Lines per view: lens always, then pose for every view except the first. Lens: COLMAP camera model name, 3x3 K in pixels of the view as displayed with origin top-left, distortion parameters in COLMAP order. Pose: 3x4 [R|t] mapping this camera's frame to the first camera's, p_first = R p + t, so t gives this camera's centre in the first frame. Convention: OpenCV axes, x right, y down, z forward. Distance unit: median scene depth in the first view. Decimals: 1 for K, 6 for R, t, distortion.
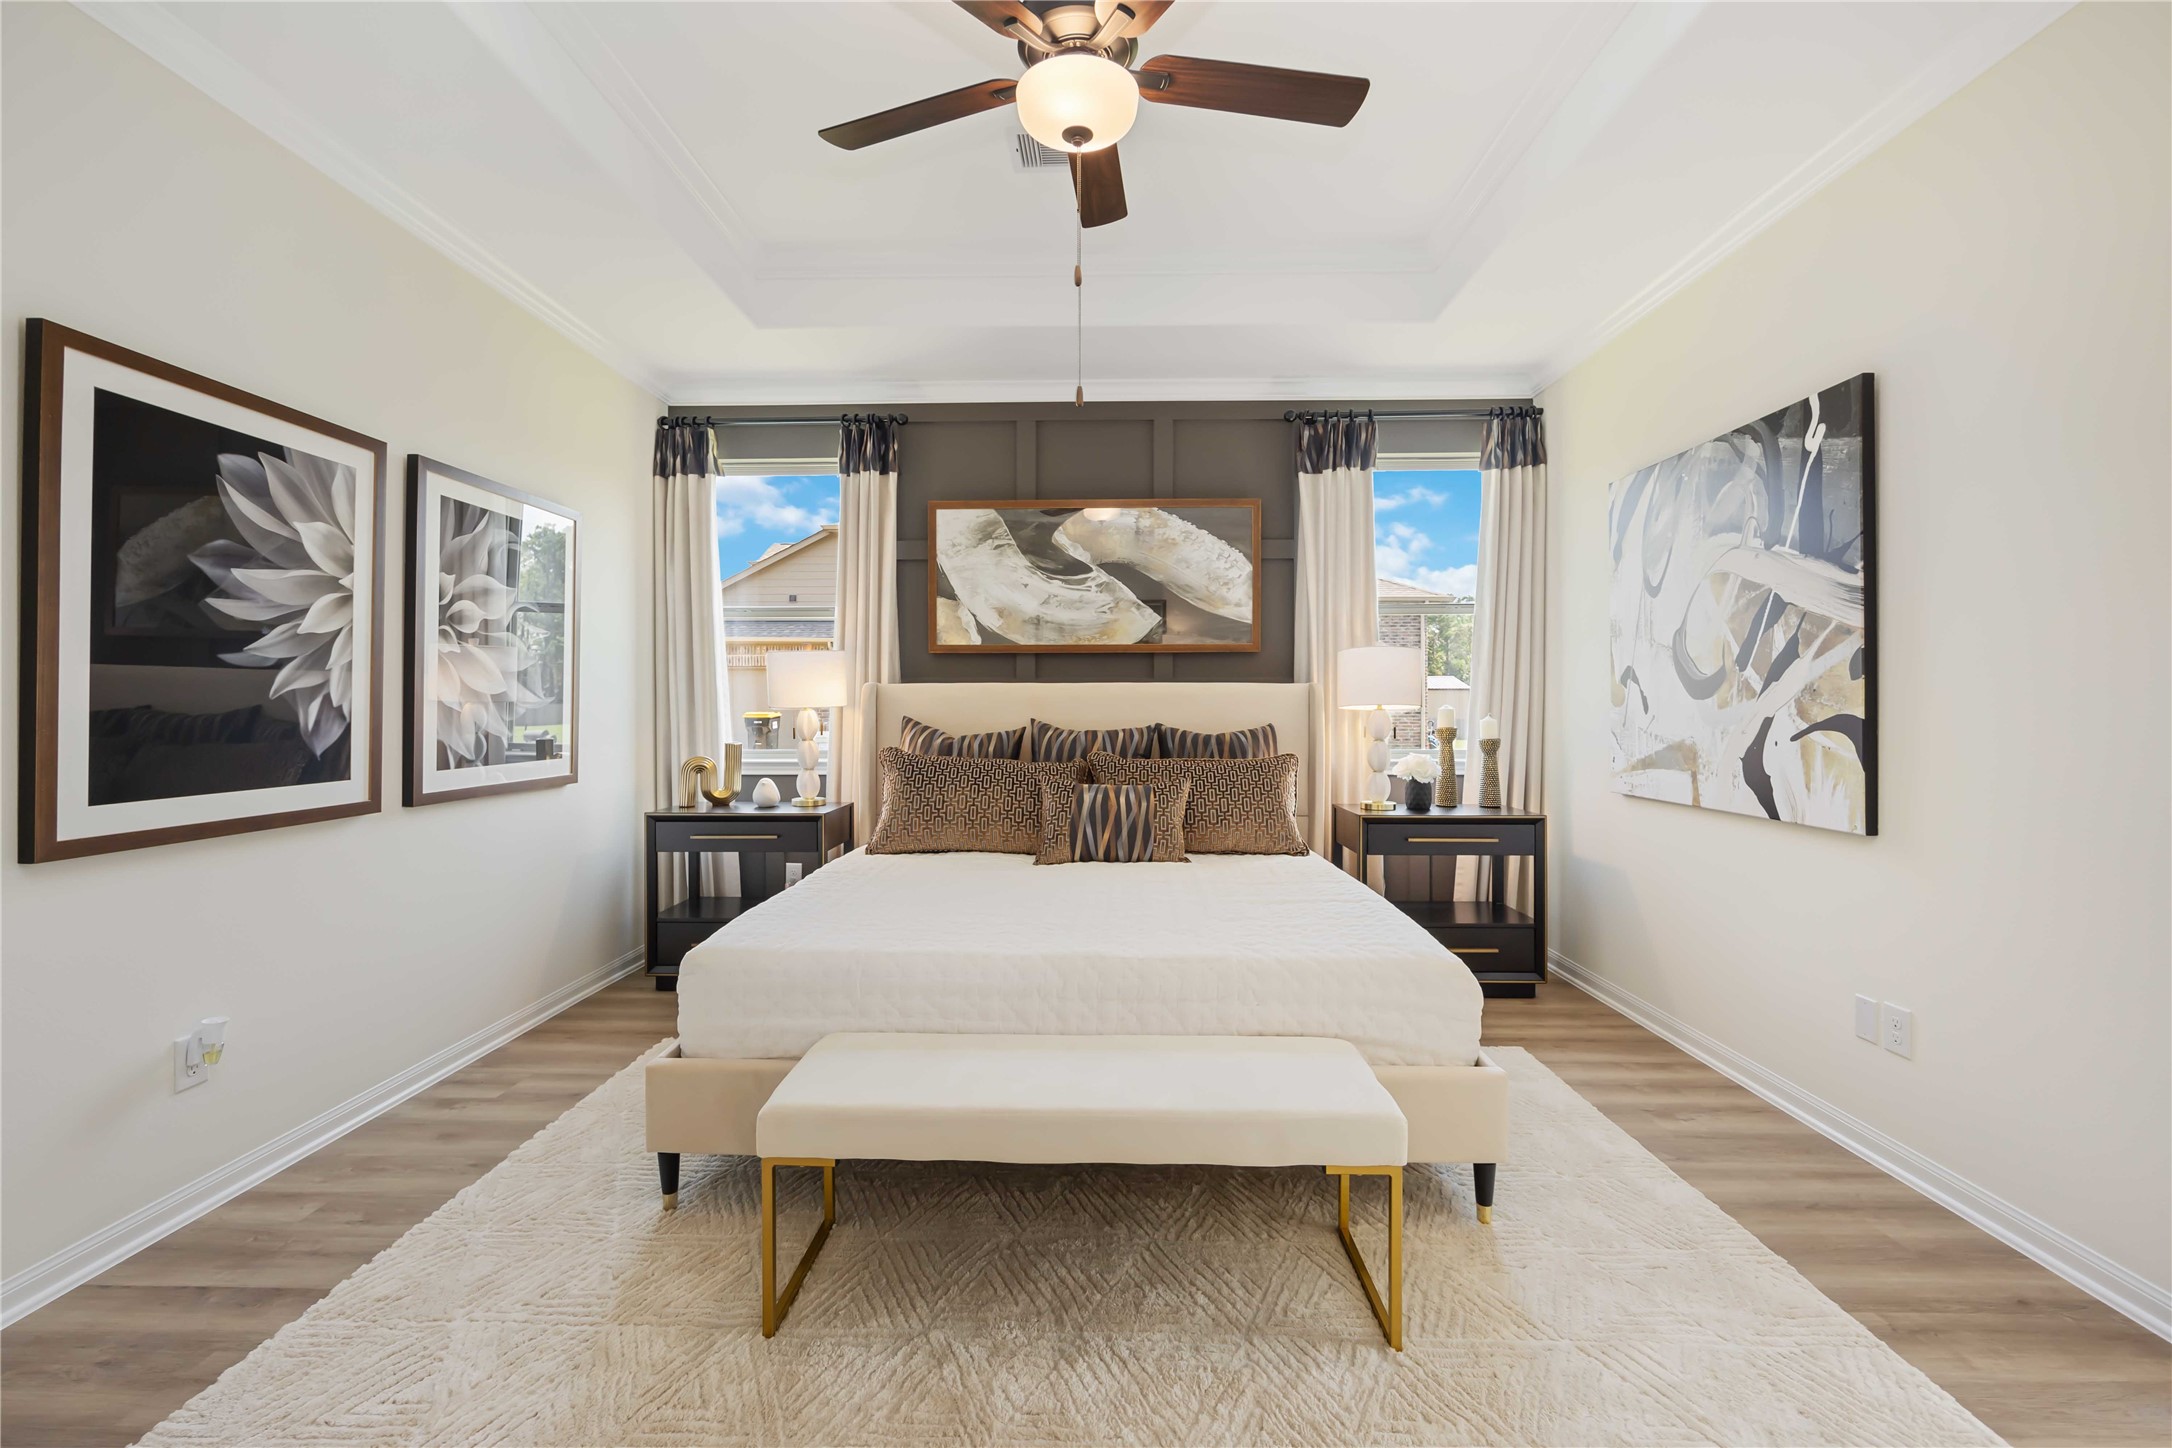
lens RADIAL K [[916.8, 0, 1086.9], [0, 916.8, 713.9], [0, 0, 1]] dist [-0.004906, 0.001496]
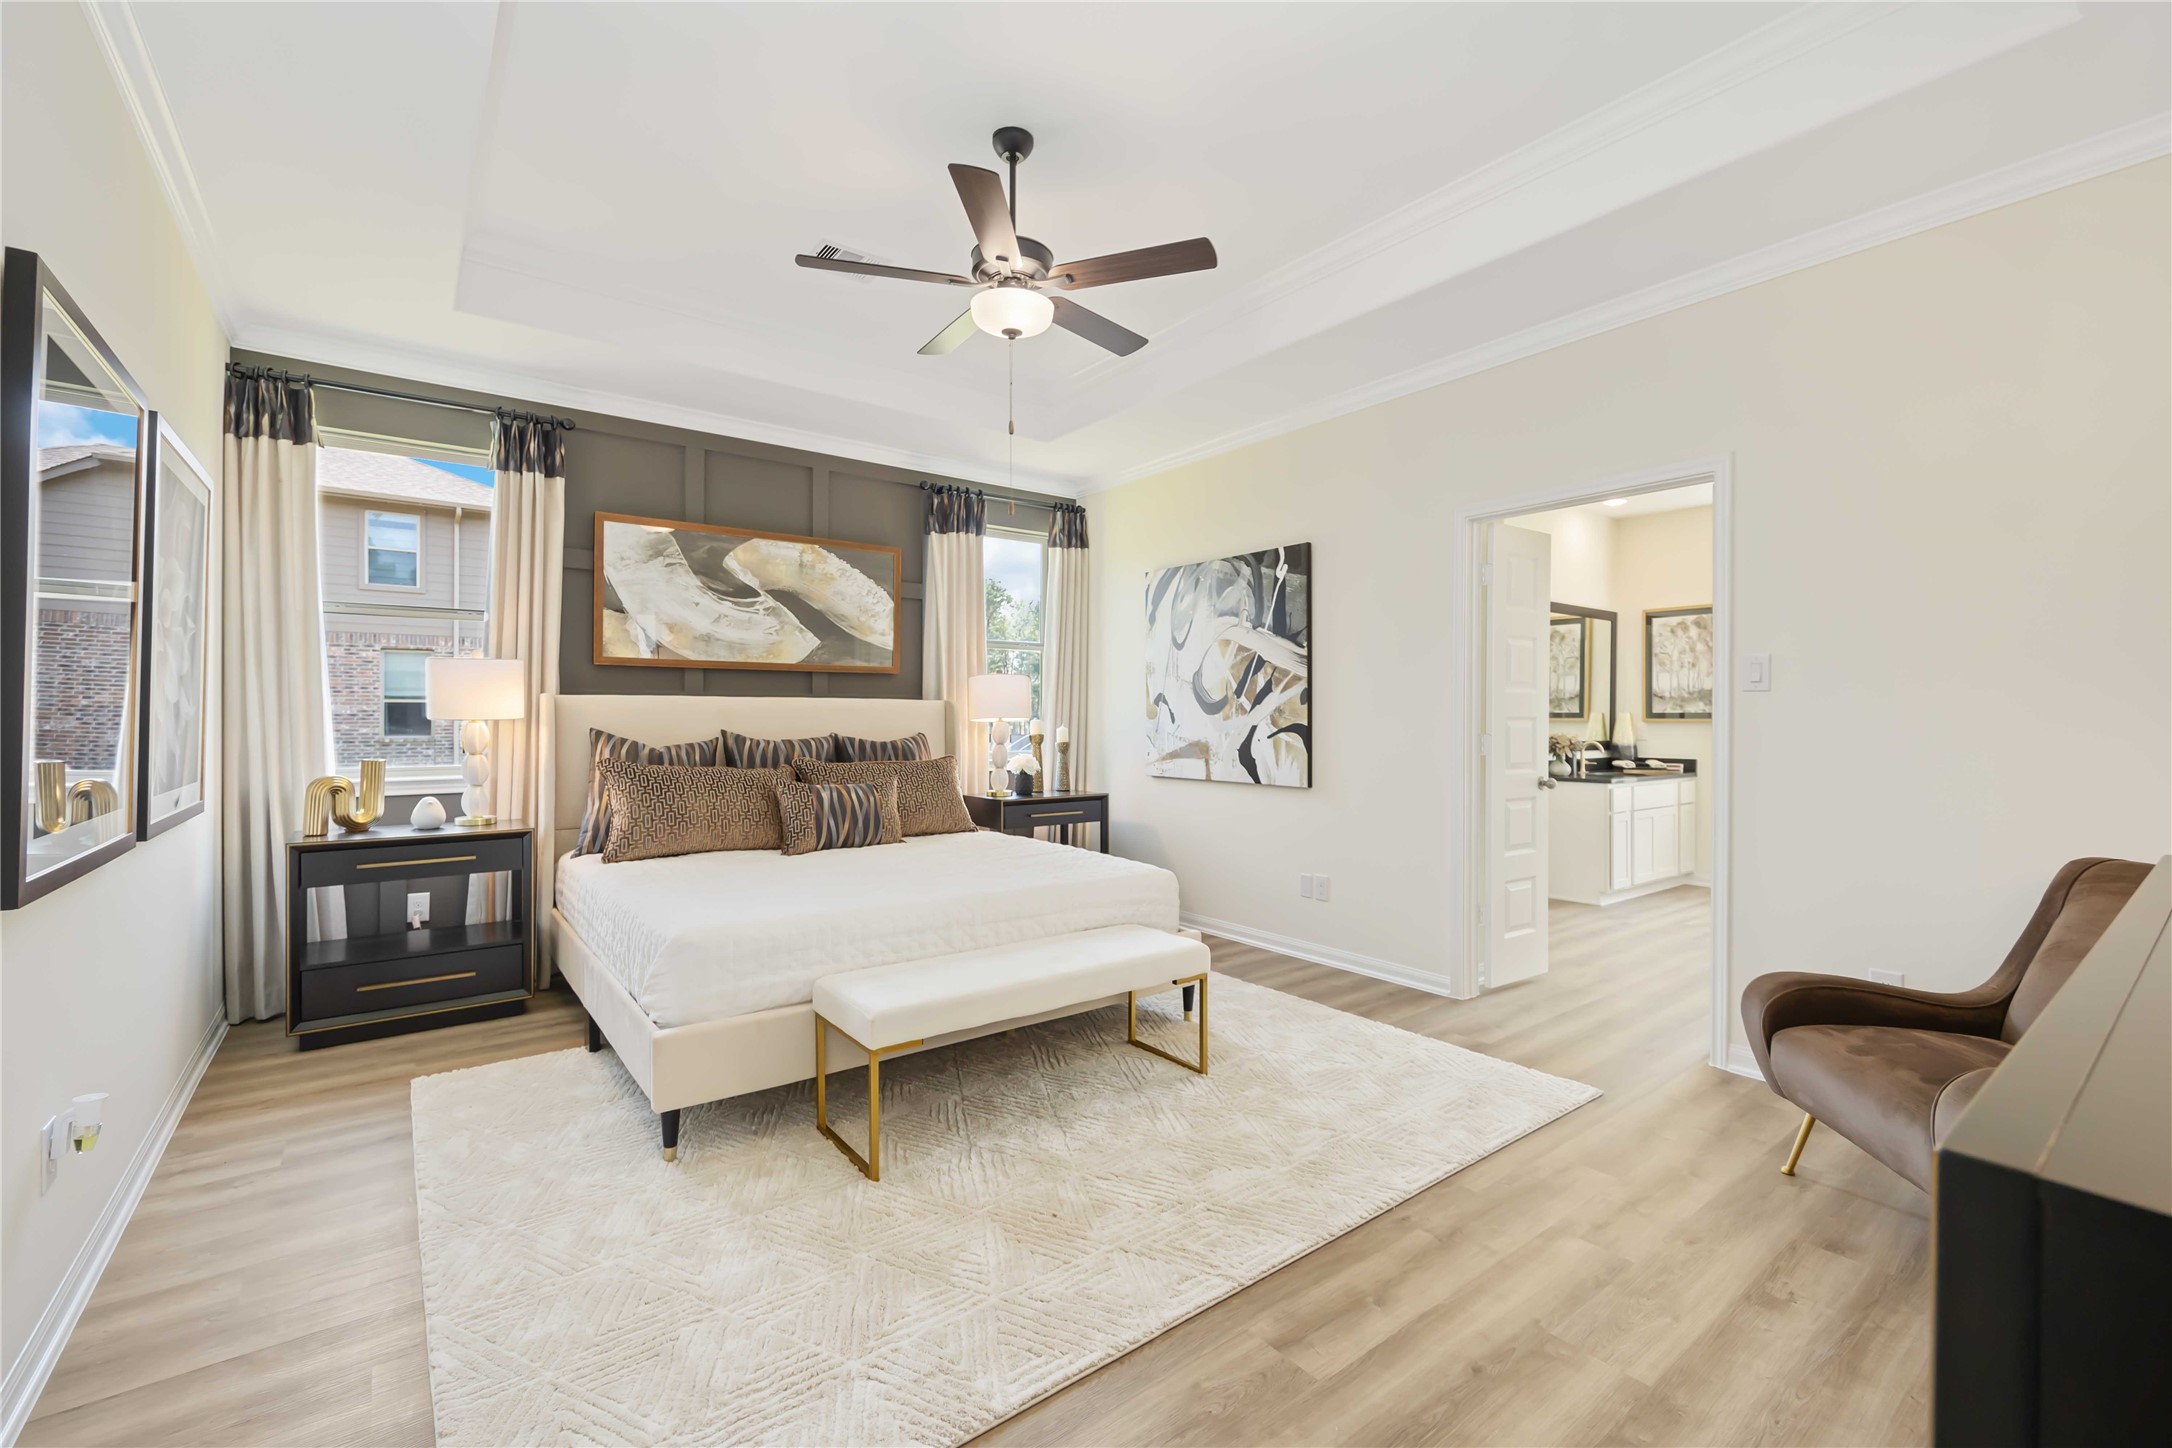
lens RADIAL K [[905.8, 0, 1088.3], [0, 905.8, 729.0], [0, 0, 1]] dist [-0.003469, 0.000302]
pose [[0.782410, -0.005869, 0.622736, -0.419944], [0.003776, 0.999982, 0.004680, 0.001042], [-0.622752, -0.001310, 0.782418, -0.113107]]
